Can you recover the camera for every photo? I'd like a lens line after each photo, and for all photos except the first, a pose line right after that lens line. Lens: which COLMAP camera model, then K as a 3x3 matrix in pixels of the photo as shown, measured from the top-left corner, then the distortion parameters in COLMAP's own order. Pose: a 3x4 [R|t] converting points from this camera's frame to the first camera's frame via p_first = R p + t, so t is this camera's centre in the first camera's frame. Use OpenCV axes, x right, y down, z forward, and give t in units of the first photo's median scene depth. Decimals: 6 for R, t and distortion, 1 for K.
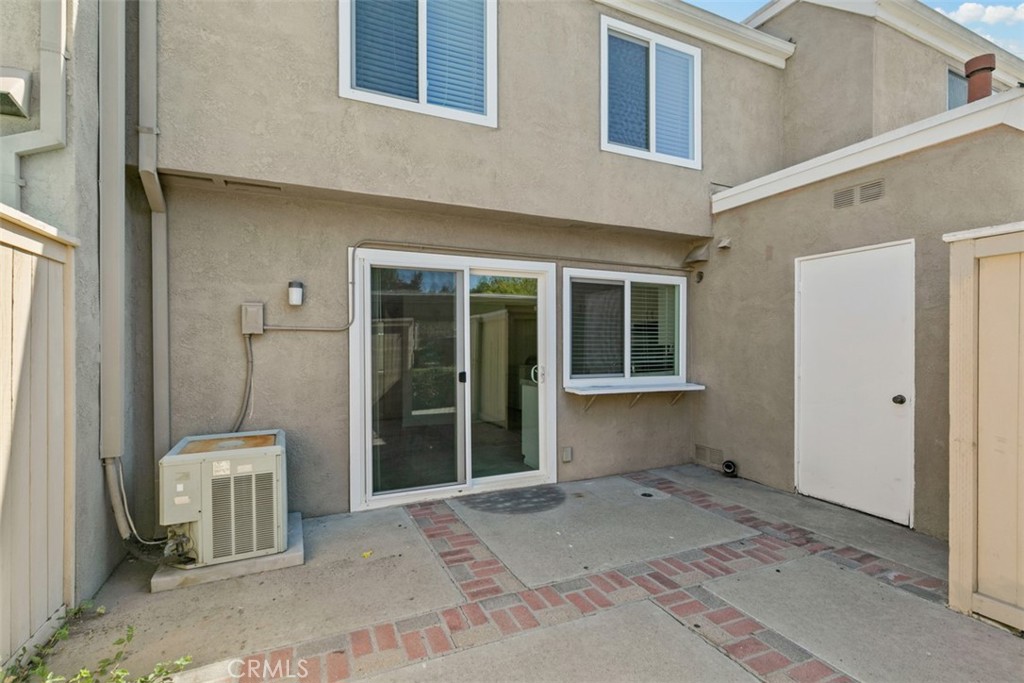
lens RADIAL K [[462.6, 0, 510.1], [0, 462.6, 346.6], [0, 0, 1]] dist [-0.003852, -0.000704]
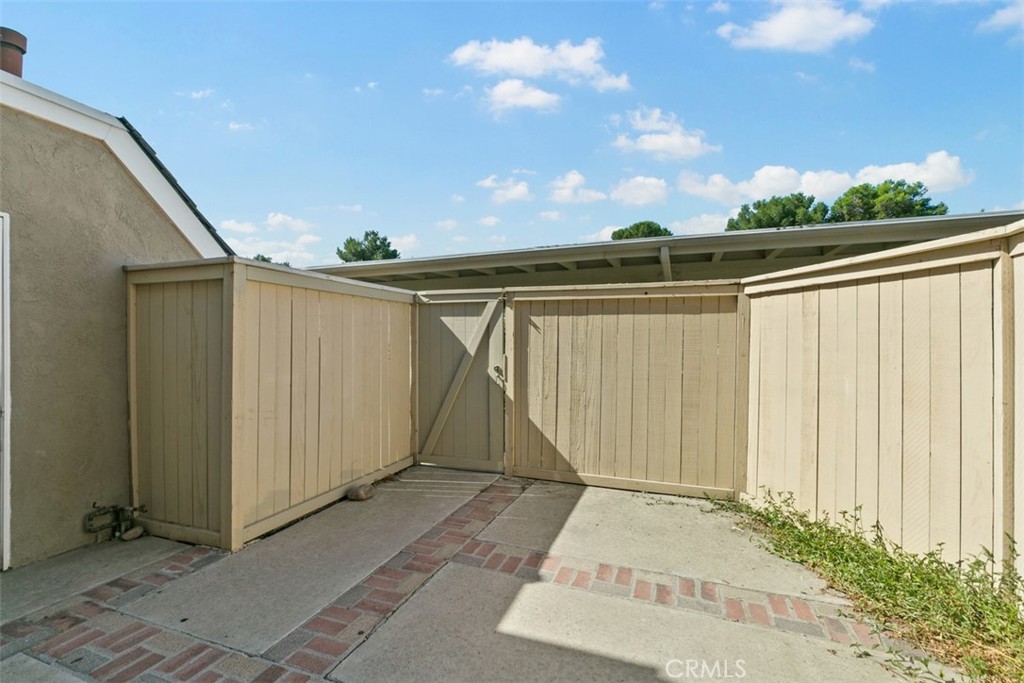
lens RADIAL K [[462.6, 0, 497.0], [0, 462.6, 346.6], [0, 0, 1]] dist [-0.003852, -0.000704]
pose [[-0.699748, -0.003281, 0.714382, -0.373364], [0.003622, 0.999960, 0.008140, -0.002653], [-0.714380, 0.008284, -0.699709, 1.125761]]
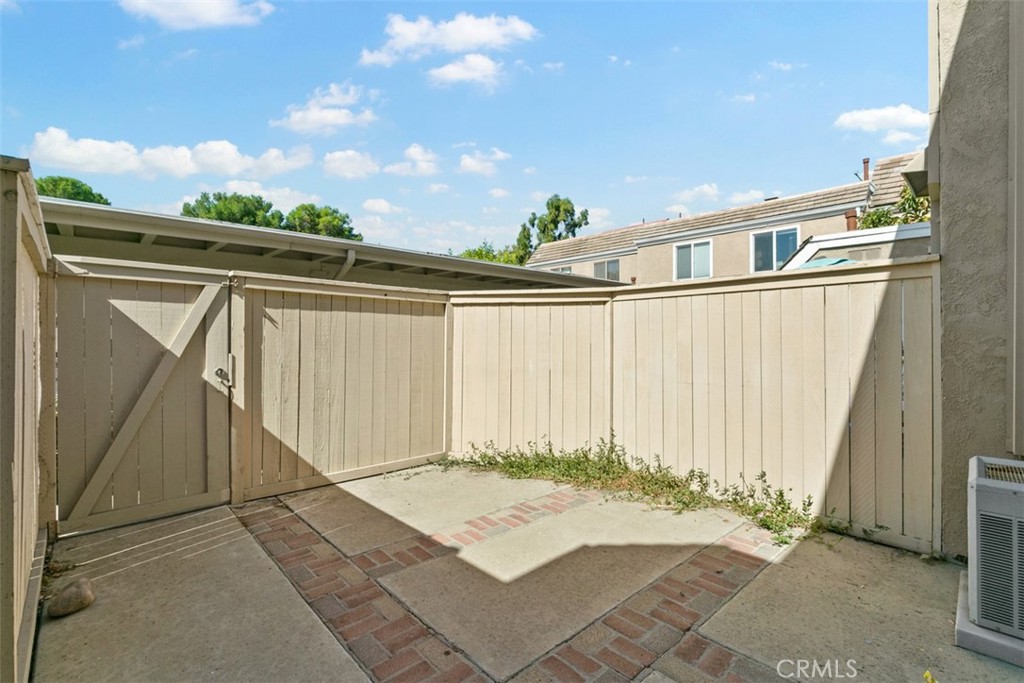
lens RADIAL K [[462.6, 0, 507.4], [0, 462.6, 336.5], [0, 0, 1]] dist [-0.003852, -0.000704]
pose [[-0.950436, -0.001502, -0.310916, 0.440645], [-0.001635, 0.999999, 0.000169, -0.011463], [0.310915, 0.000669, -0.950437, 1.452633]]
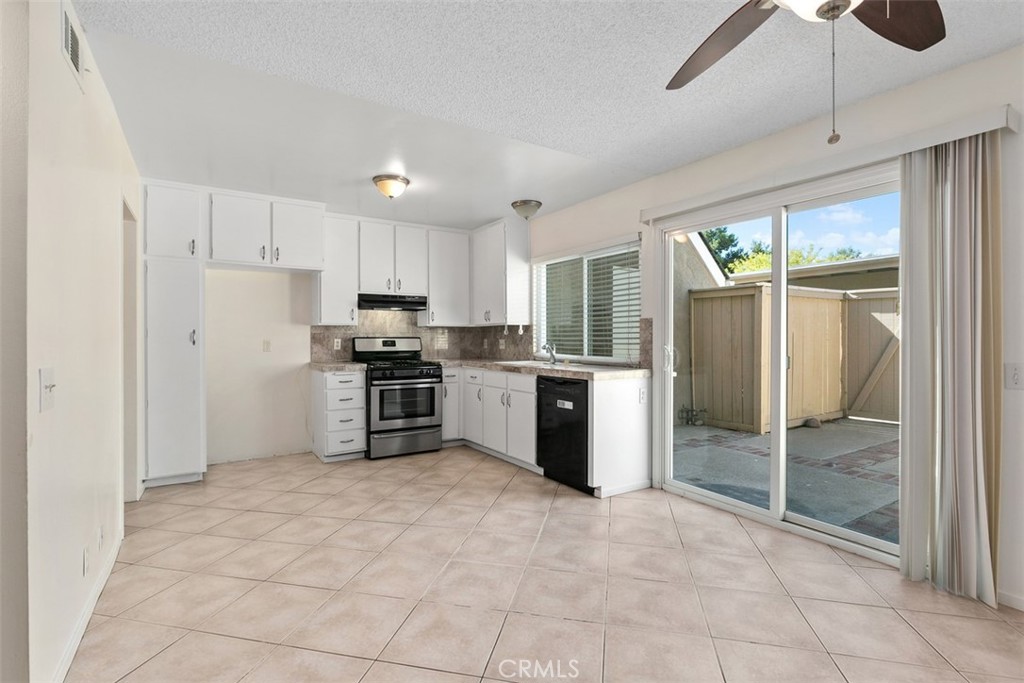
lens RADIAL K [[473.9, 0, 494.4], [0, 473.9, 339.4], [0, 0, 1]] dist [-0.016443, 0.001863]
pose [[-0.114448, -0.008087, 0.993396, -1.119122], [0.005380, 0.999947, 0.008760, 0.022516], [-0.993415, 0.006347, -0.114398, 2.208716]]
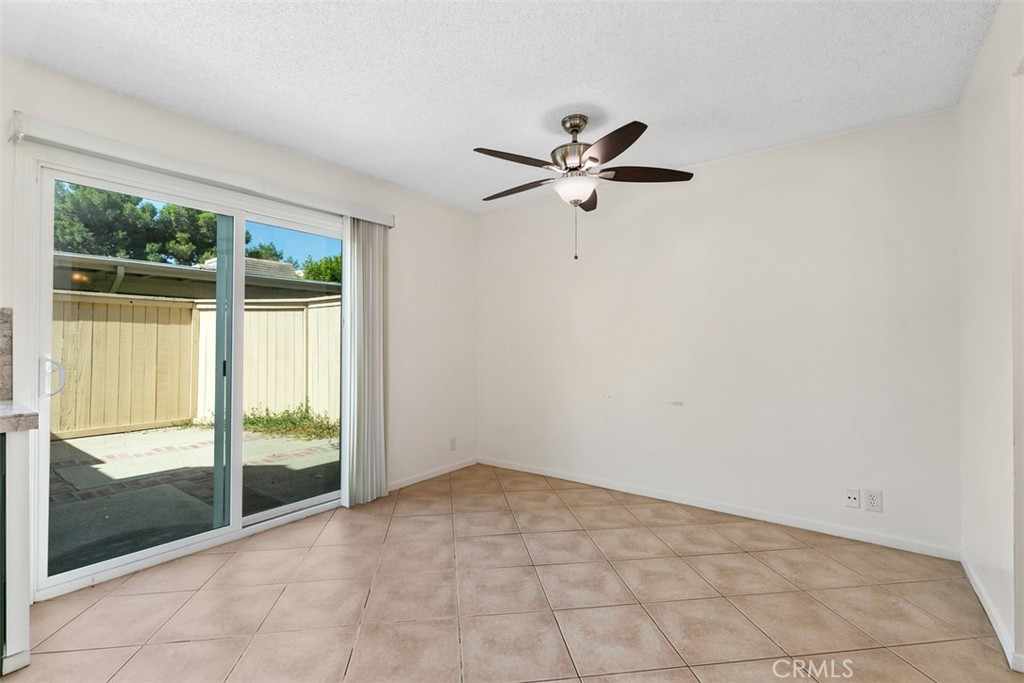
lens RADIAL K [[462.6, 0, 512.3], [0, 462.6, 336.1], [0, 0, 1]] dist [-0.003852, -0.000704]
pose [[-0.876467, -0.004264, -0.481443, -0.202440], [-0.000522, 0.999969, -0.007907, 0.025005], [0.481461, -0.006679, -0.876442, 2.621567]]
